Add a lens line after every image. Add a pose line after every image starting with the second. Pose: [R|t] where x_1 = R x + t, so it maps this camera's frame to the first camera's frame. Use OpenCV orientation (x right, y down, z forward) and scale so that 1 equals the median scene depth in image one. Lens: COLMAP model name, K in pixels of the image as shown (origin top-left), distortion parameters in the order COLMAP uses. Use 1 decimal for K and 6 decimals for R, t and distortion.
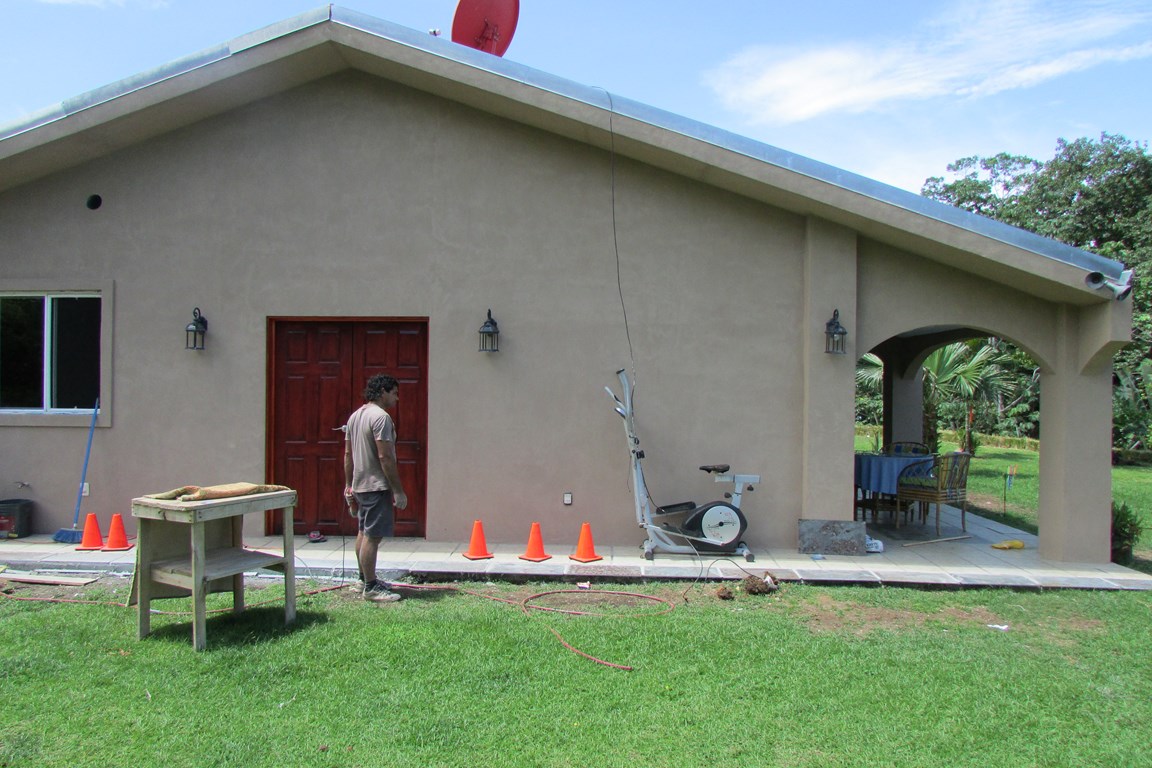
lens RADIAL K [[818.7, 0, 579.7], [0, 818.7, 377.0], [0, 0, 1]] dist [-0.044069, 0.025046]
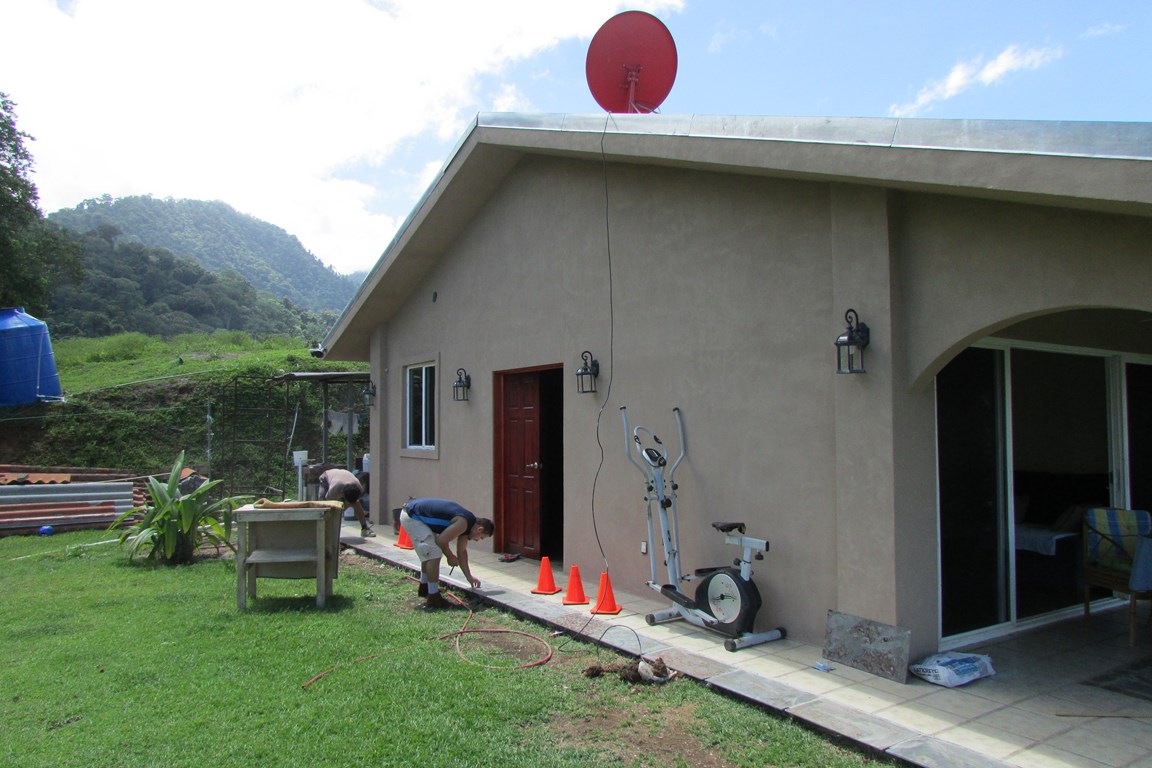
lens RADIAL K [[818.7, 0, 580.3], [0, 818.7, 375.6], [0, 0, 1]] dist [-0.044069, 0.025046]
pose [[0.583296, -0.060693, -0.809989, 0.712046], [0.014280, 0.997817, -0.064484, 0.013628], [0.812134, 0.026047, 0.582889, 0.398584]]
